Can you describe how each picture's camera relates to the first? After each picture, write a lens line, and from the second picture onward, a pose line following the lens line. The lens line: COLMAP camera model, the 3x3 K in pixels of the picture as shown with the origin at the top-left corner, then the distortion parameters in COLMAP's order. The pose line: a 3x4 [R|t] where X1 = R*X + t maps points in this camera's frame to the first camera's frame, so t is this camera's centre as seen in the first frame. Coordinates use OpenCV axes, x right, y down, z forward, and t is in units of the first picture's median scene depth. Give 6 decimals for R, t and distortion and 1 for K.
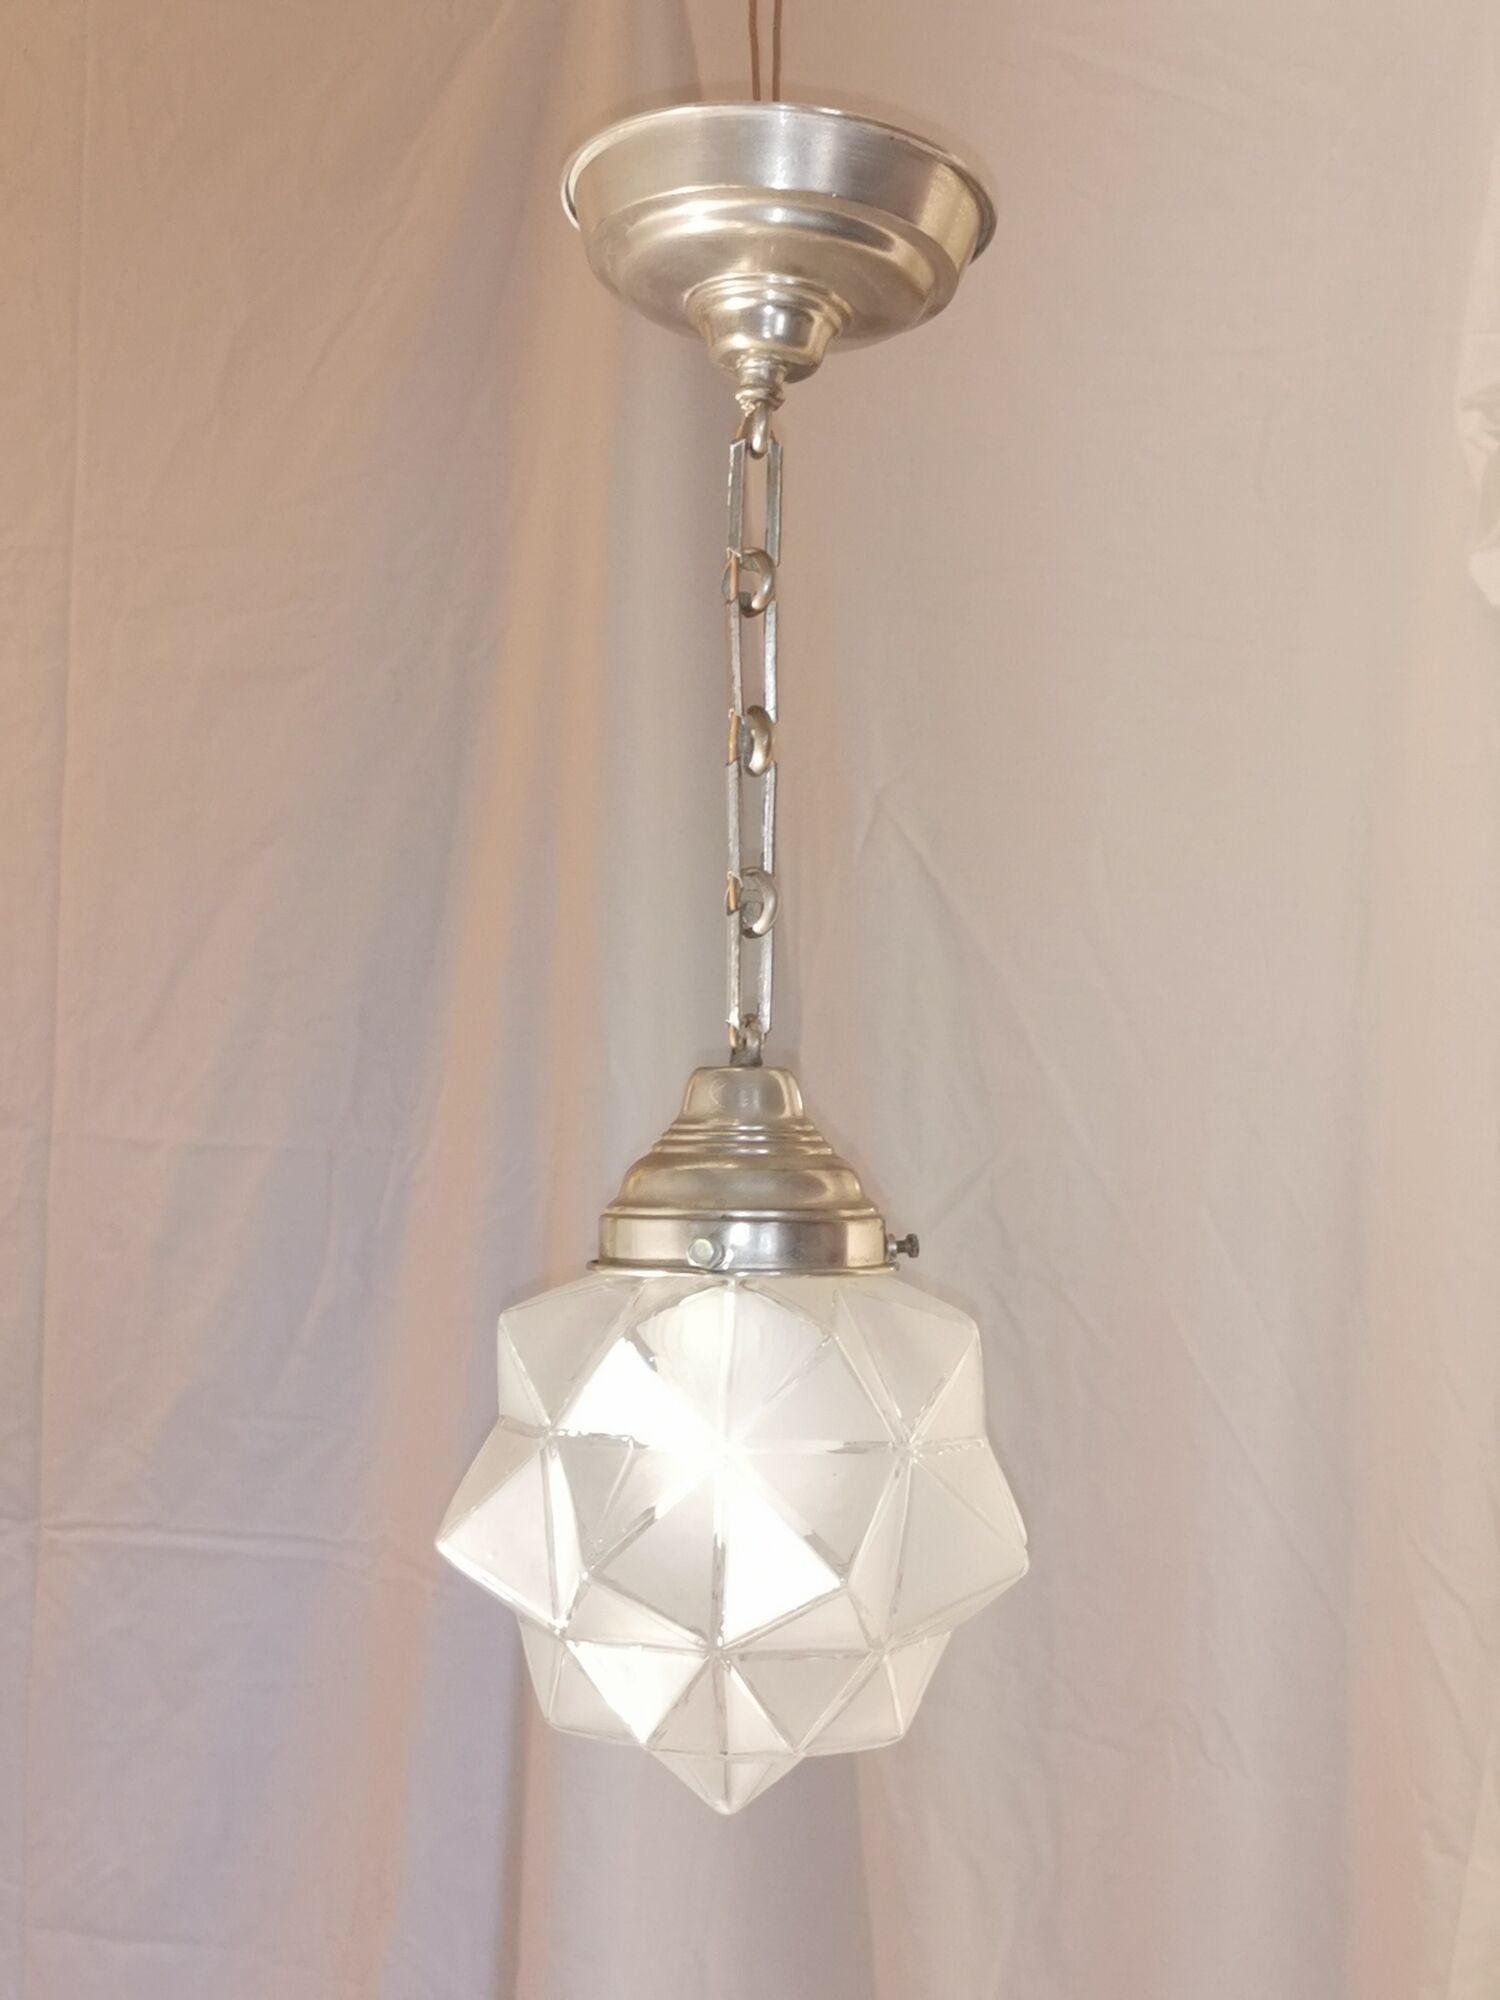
lens RADIAL K [[3097.9, 0, 750.0], [0, 3097.9, 1000.0], [0, 0, 1]] dist [0.014841, 0.196508]
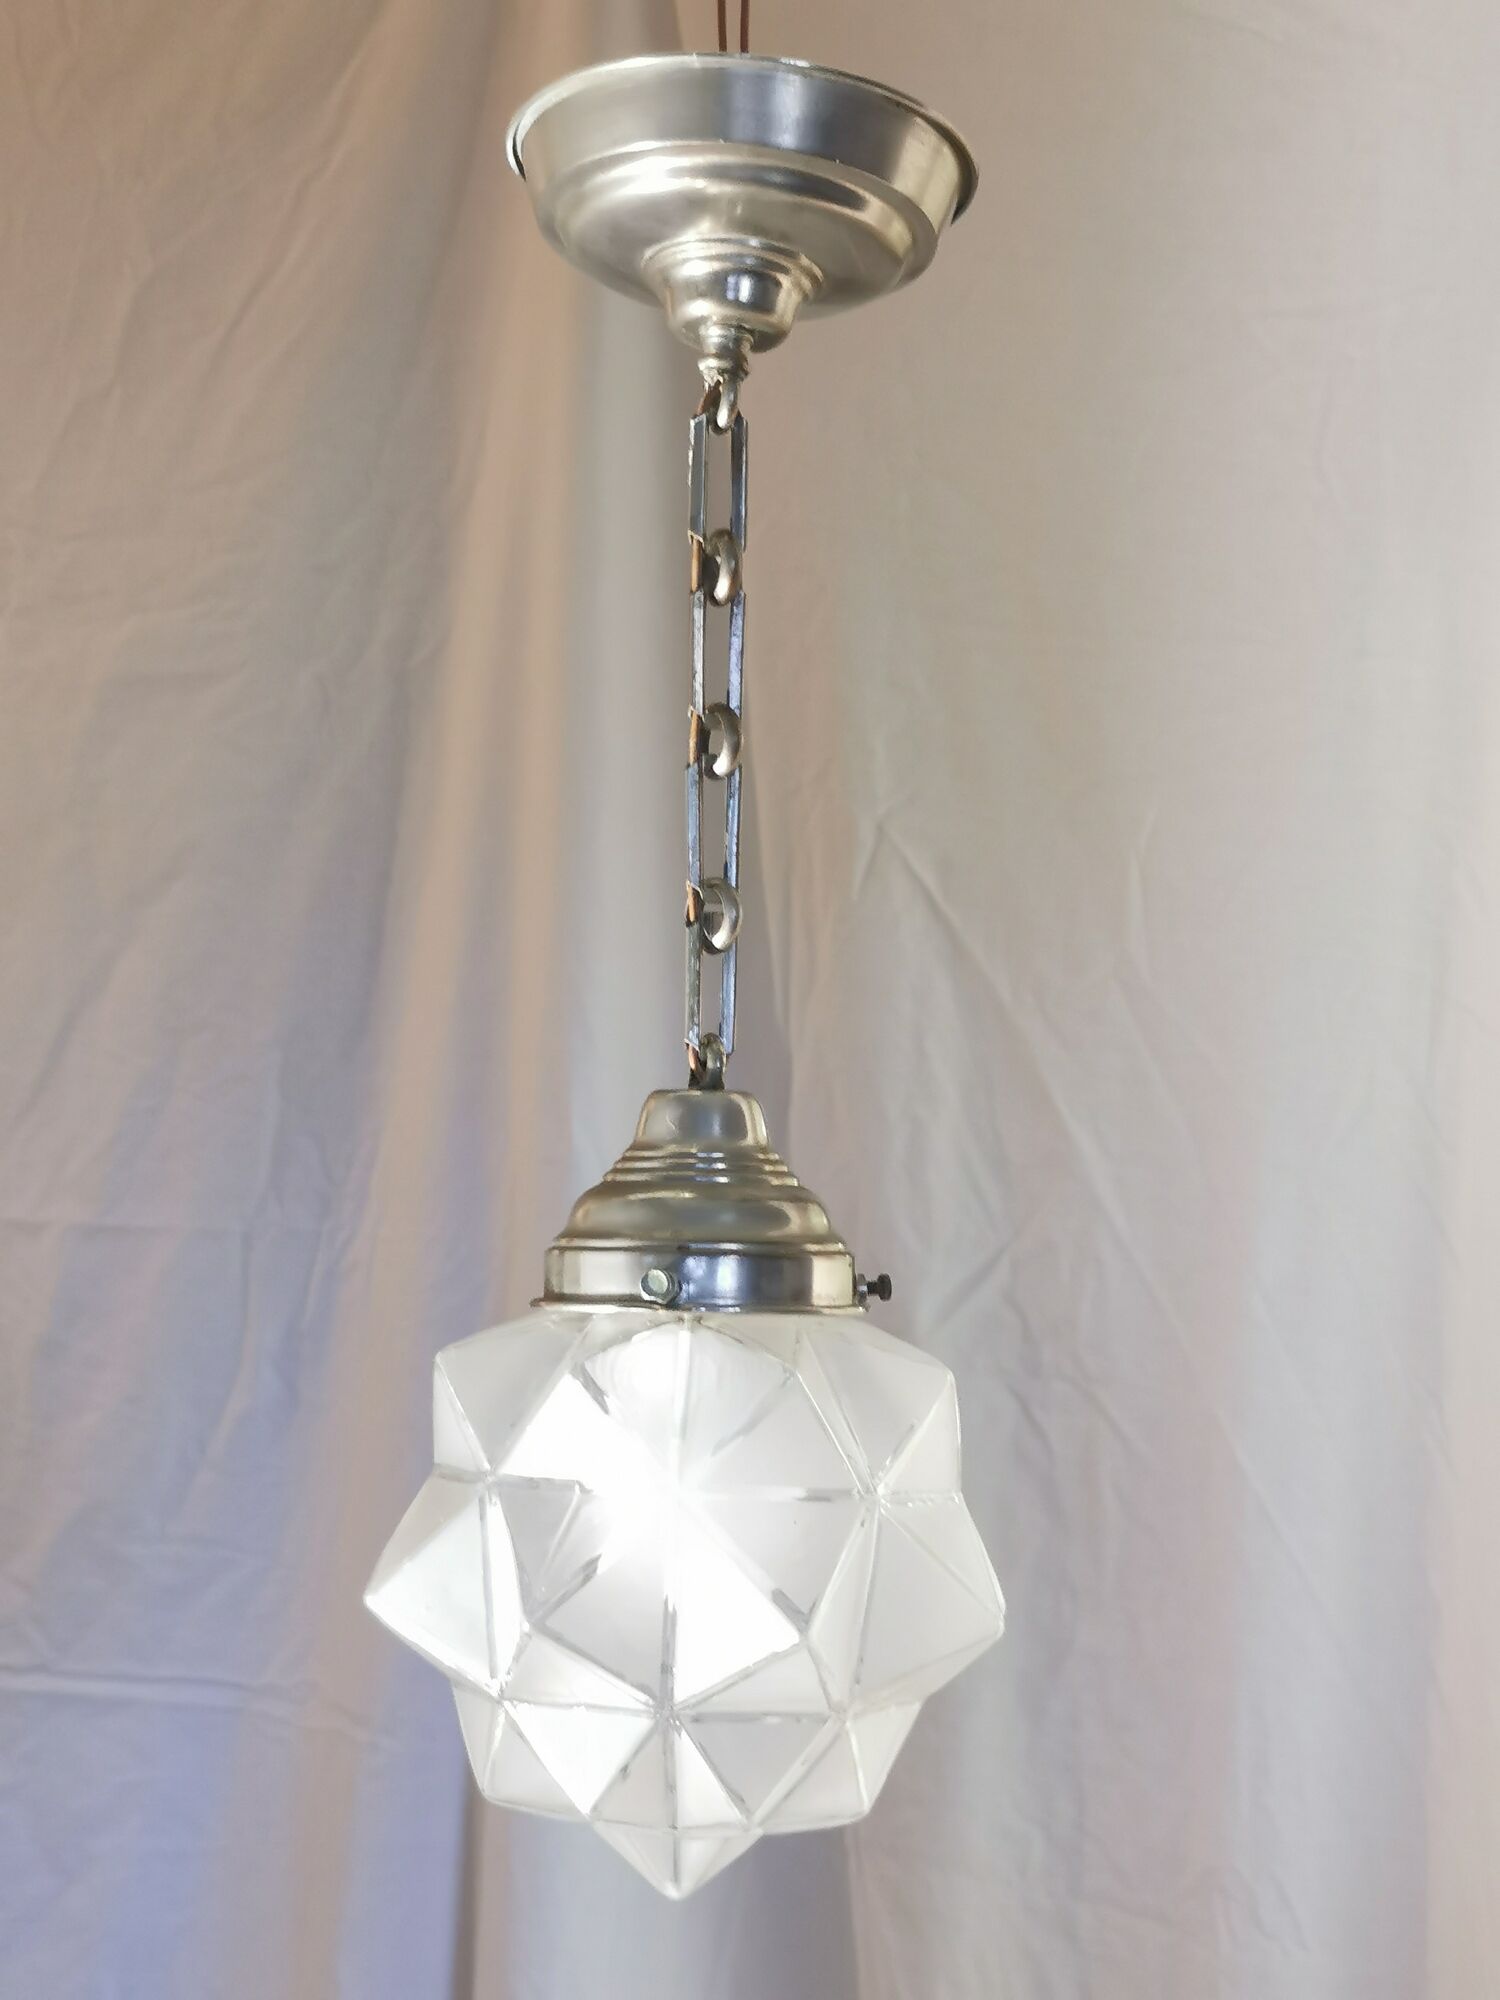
lens RADIAL K [[3813.1, 0, 752.8], [0, 3813.1, 1044.8], [0, 0, 1]] dist [0.135184, -0.433905]
pose [[0.999983, 0.005064, -0.002843, 0.016513], [-0.005108, 0.999862, -0.015781, 0.026502], [0.002763, 0.015795, 0.999871, -0.144619]]
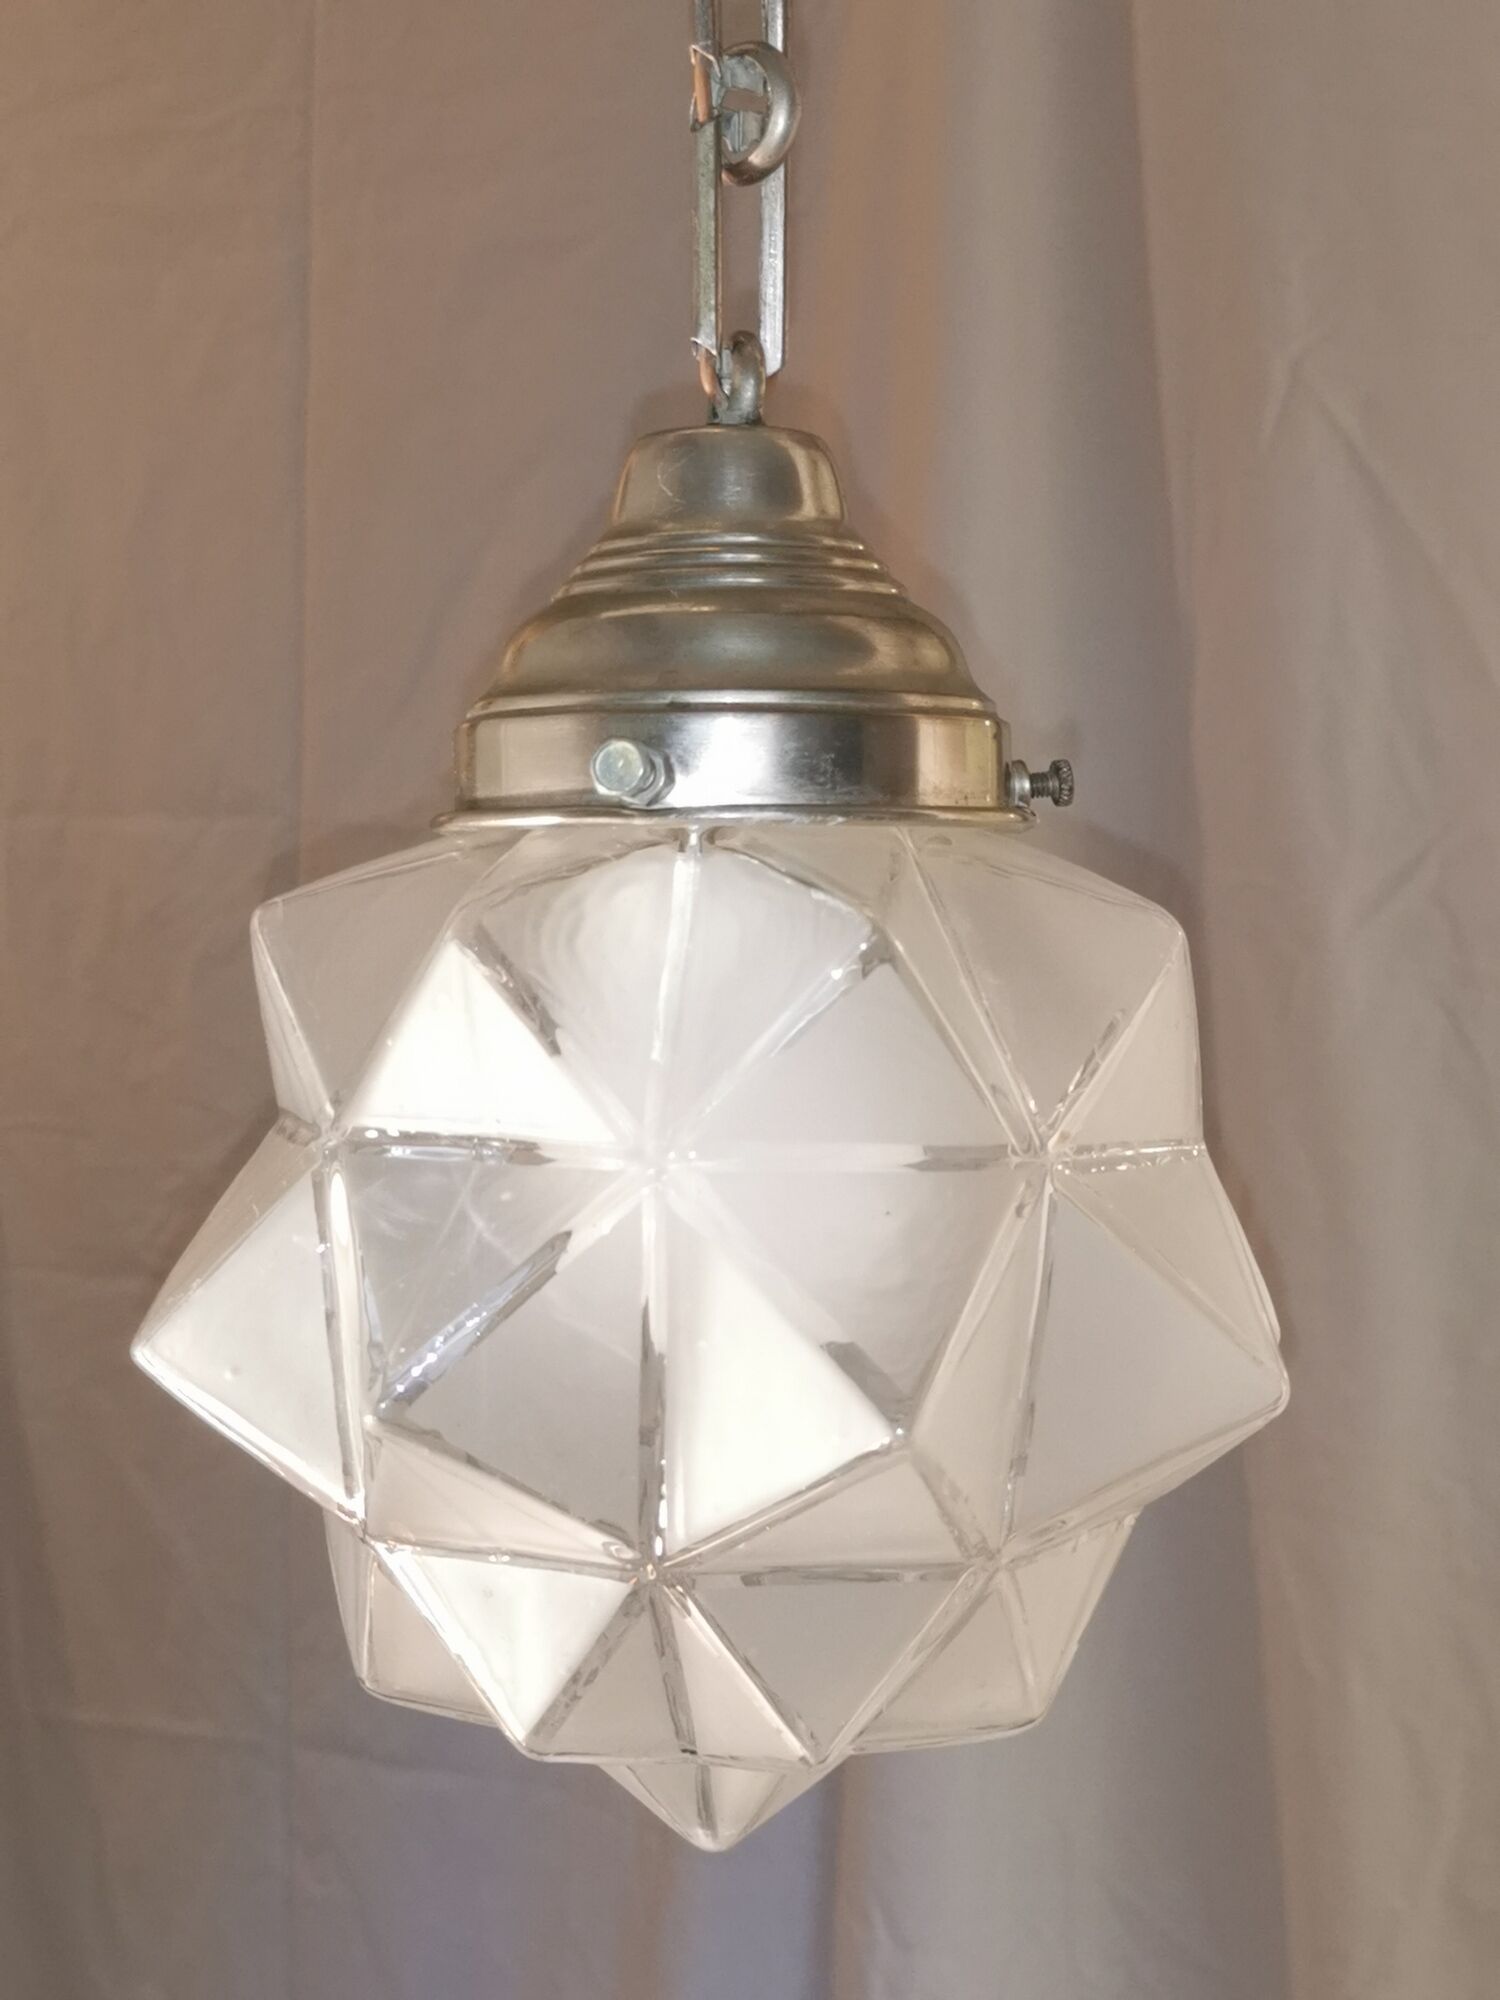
lens RADIAL K [[3097.9, 0, 750.0], [0, 3097.9, 1000.0], [0, 0, 1]] dist [0.014841, 0.196508]
pose [[0.997223, -0.009033, -0.073926, 0.039987], [0.014719, 0.996943, 0.076737, 0.078218], [0.073007, -0.077612, 0.994307, 0.492727]]
